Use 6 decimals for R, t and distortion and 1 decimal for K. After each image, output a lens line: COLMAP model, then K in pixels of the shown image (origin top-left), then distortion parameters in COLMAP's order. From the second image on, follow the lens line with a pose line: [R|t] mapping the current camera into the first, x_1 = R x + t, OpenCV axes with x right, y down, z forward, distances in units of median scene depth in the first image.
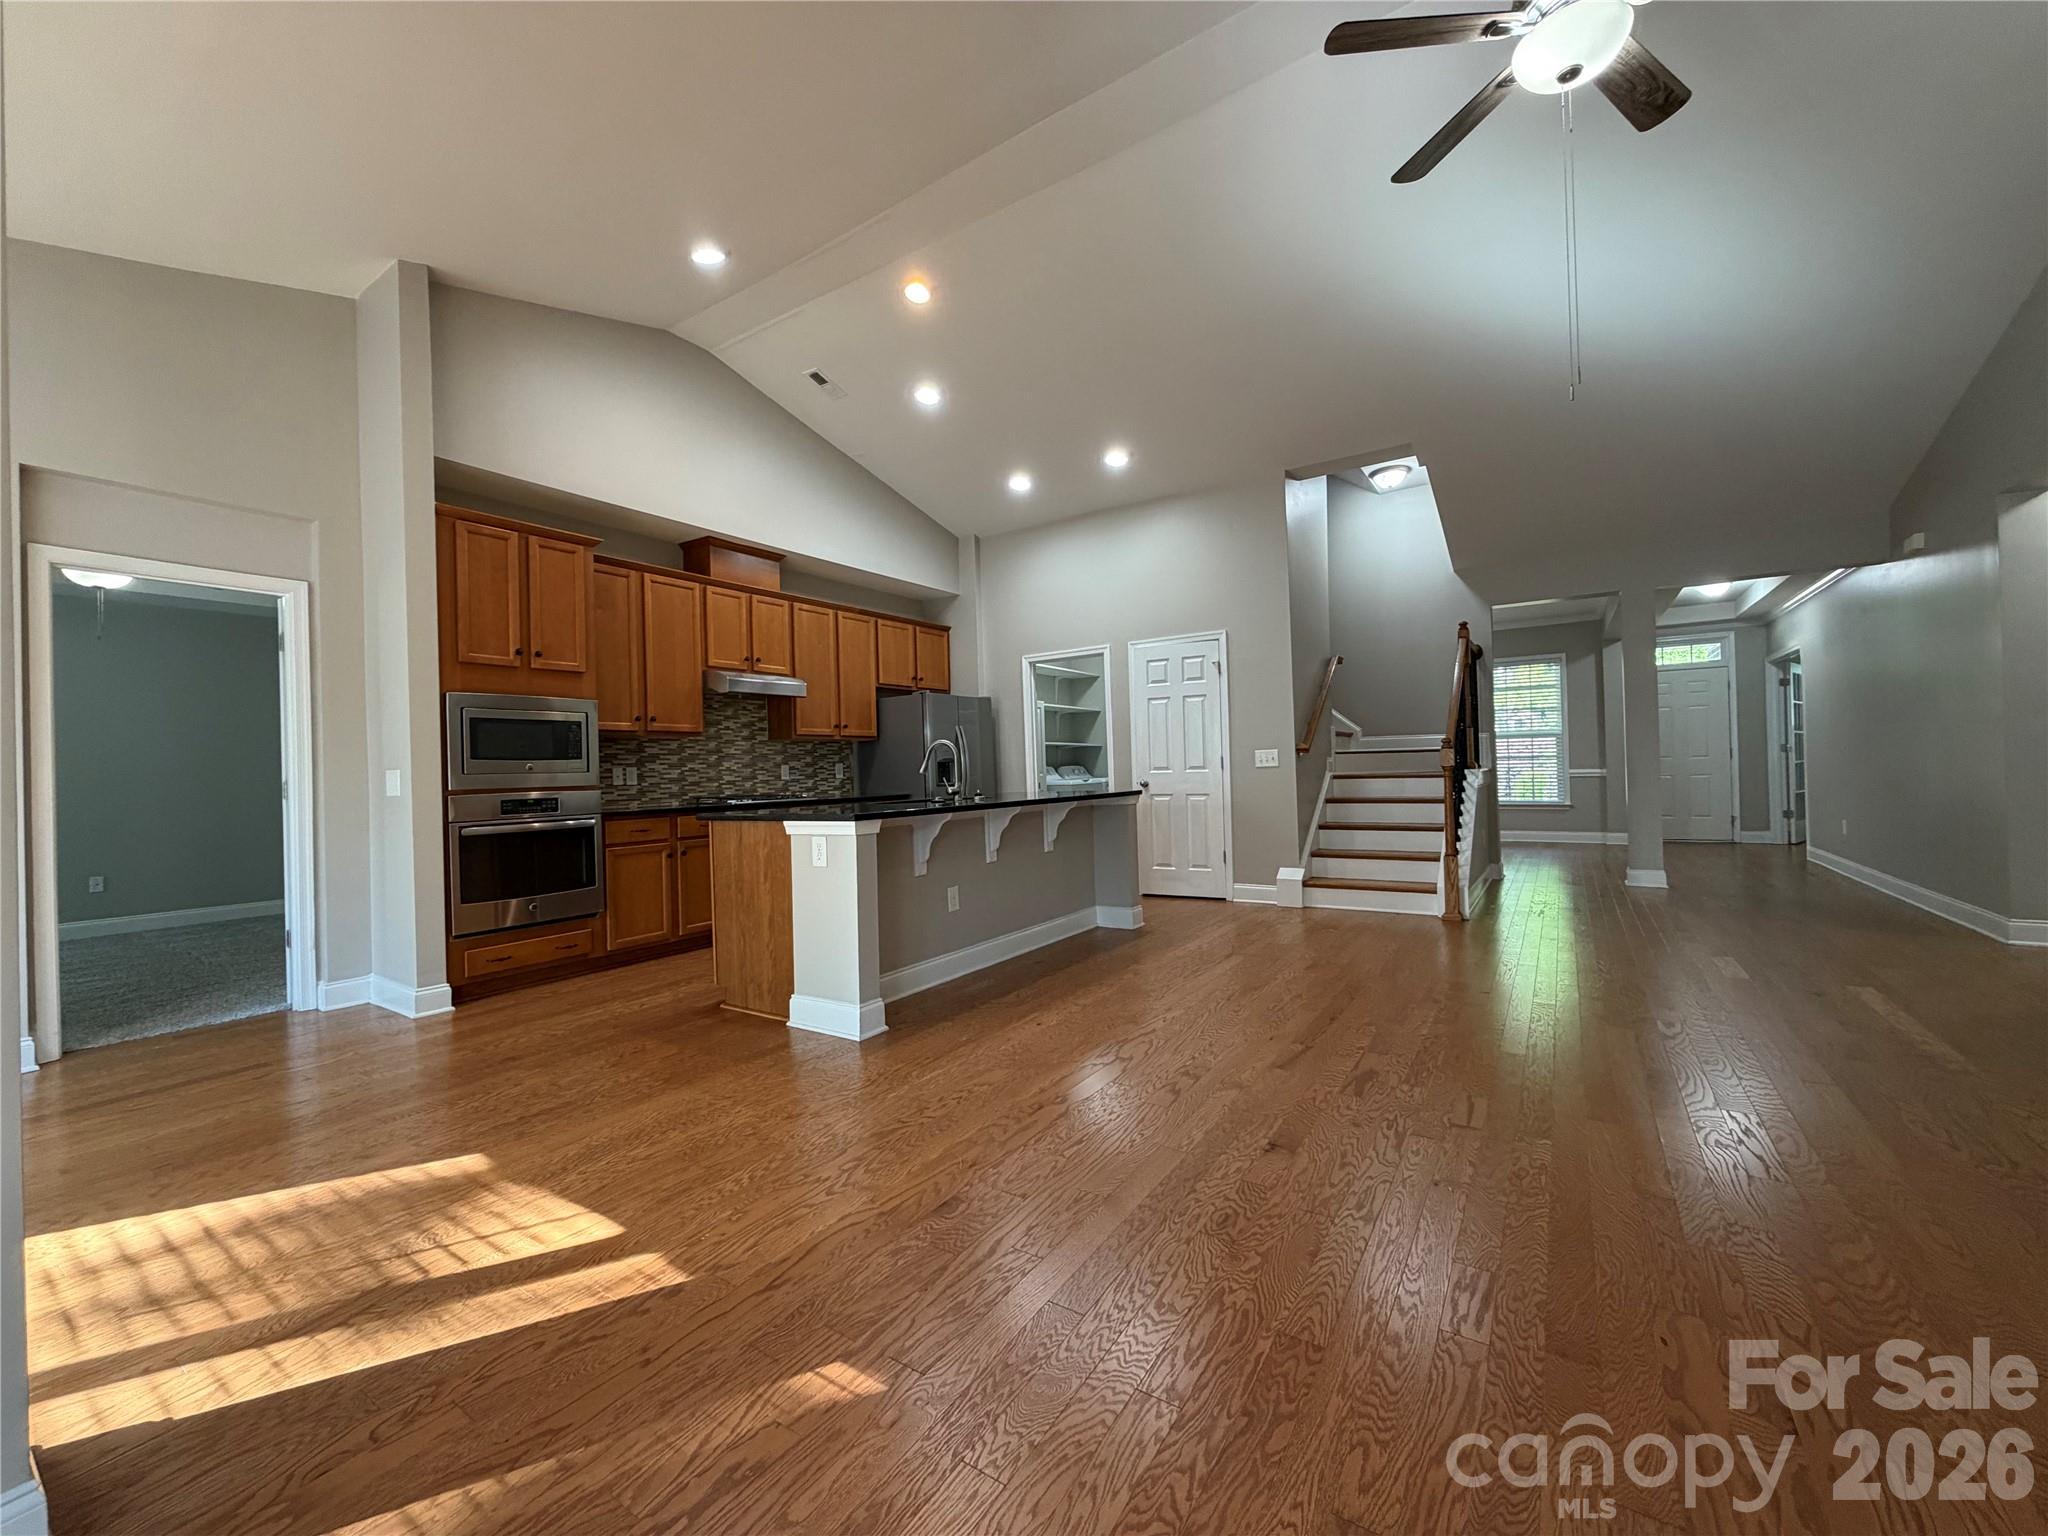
lens RADIAL K [[815.3, 0, 1019.0], [0, 815.3, 765.7], [0, 0, 1]] dist [0.001365, -0.000163]
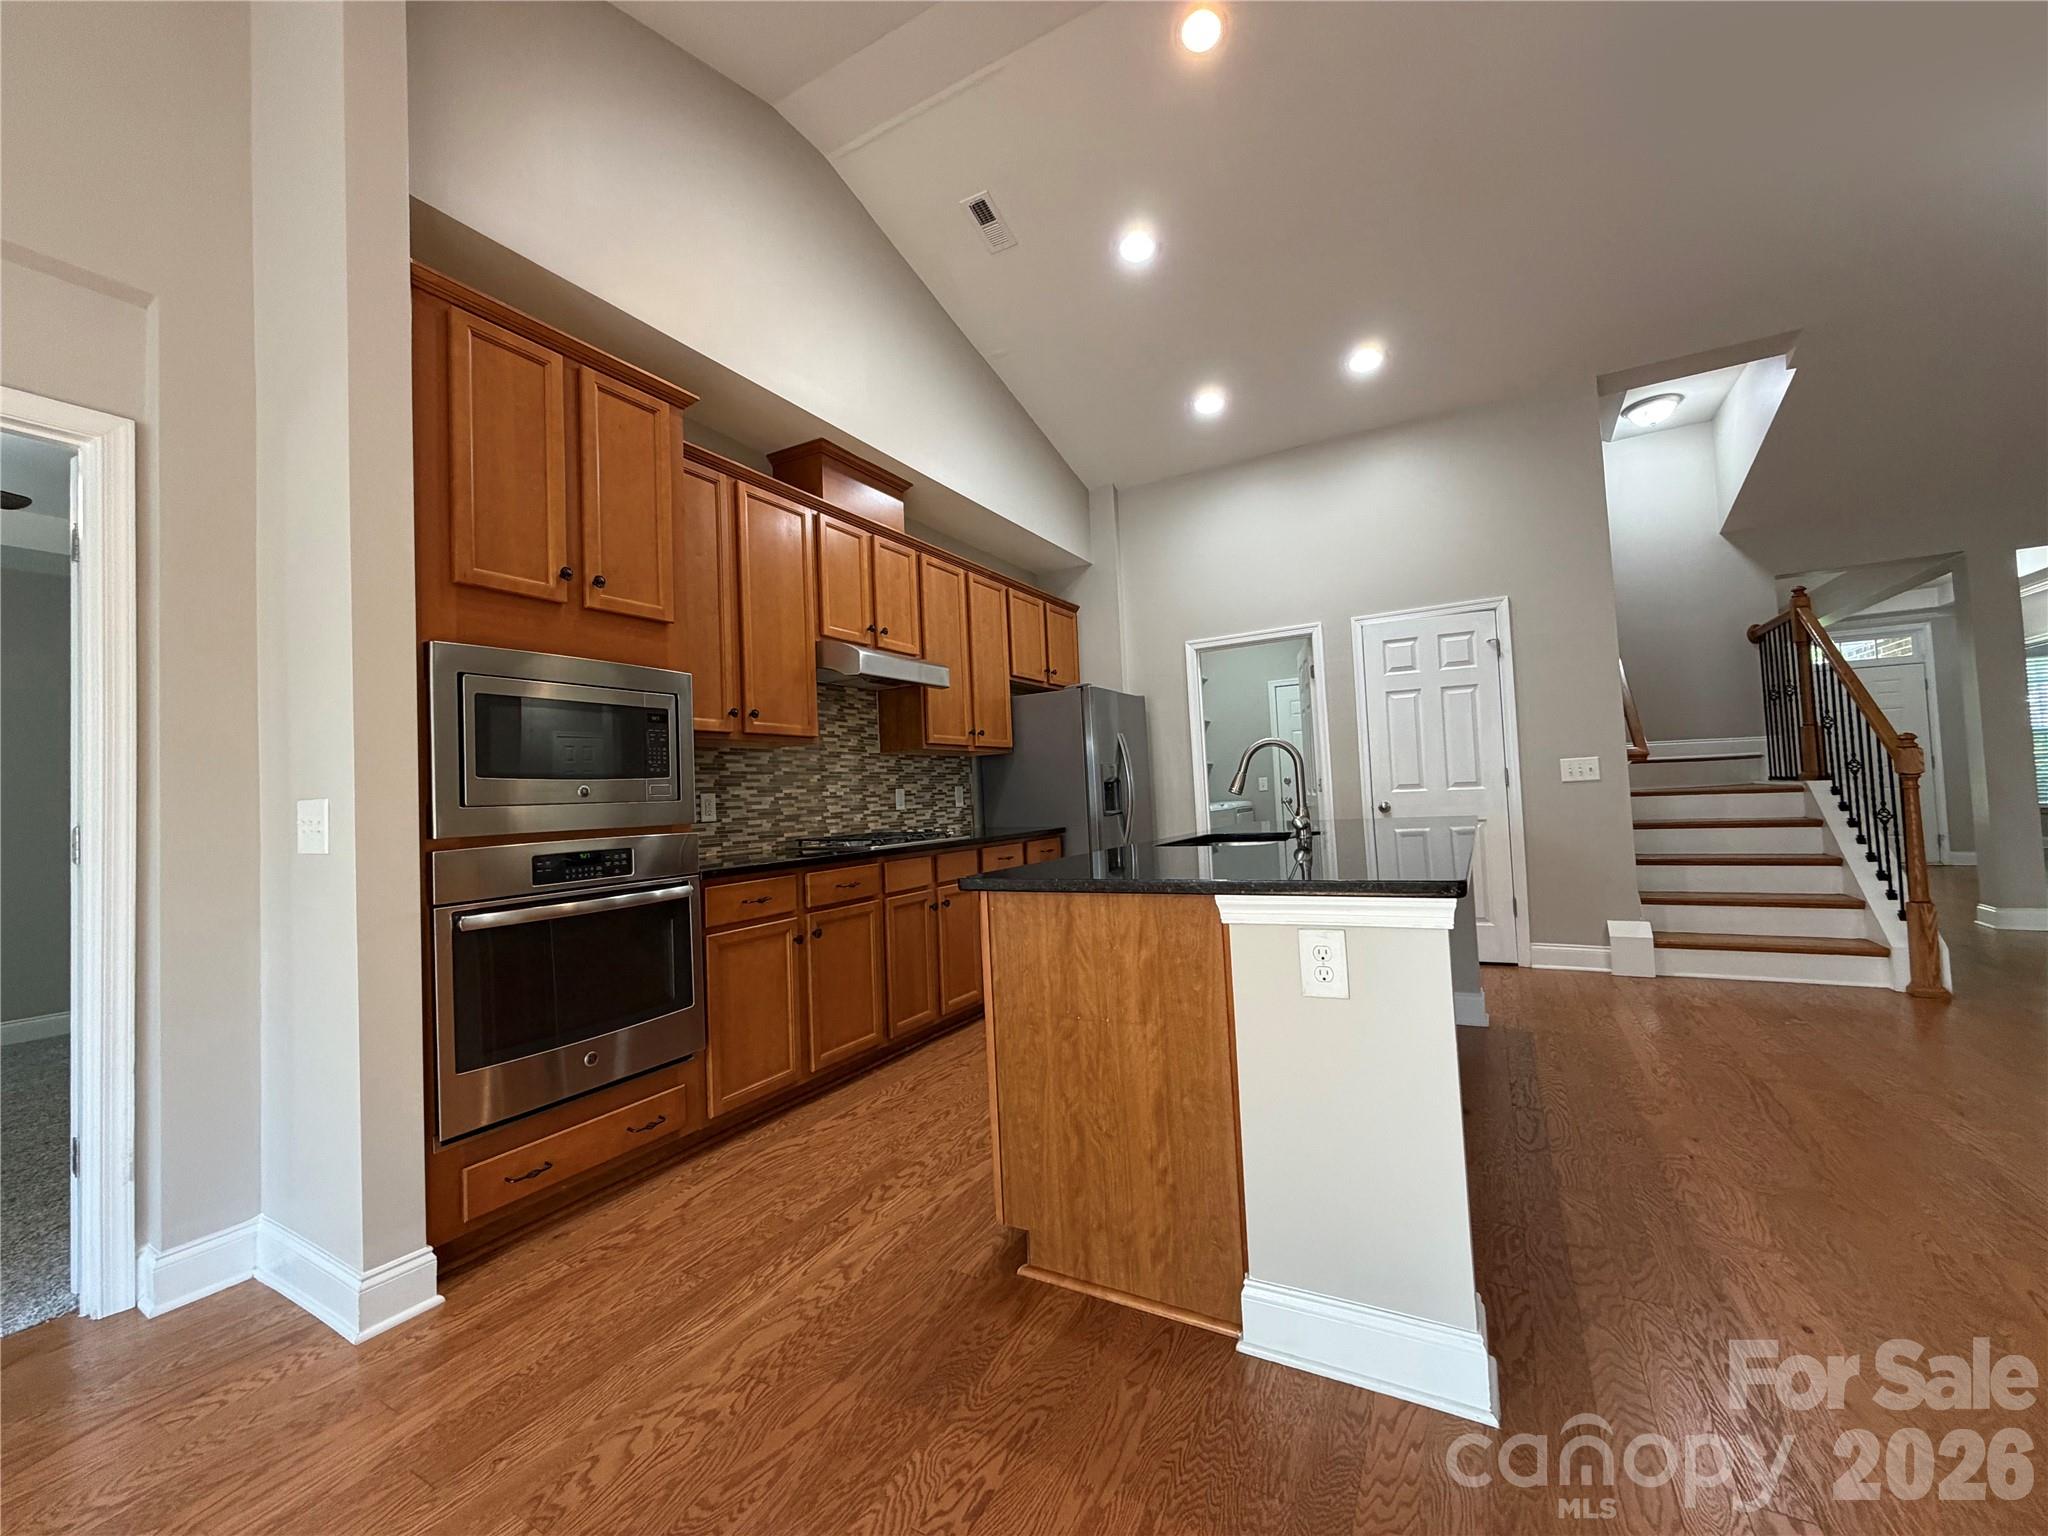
lens RADIAL K [[815.3, 0, 1019.0], [0, 815.3, 765.7], [0, 0, 1]] dist [0.001365, -0.000163]
pose [[0.997353, -0.013068, 0.071525, -0.268077], [0.015593, 0.999270, -0.034863, 0.005938], [-0.071017, 0.035886, 0.996829, 0.339999]]
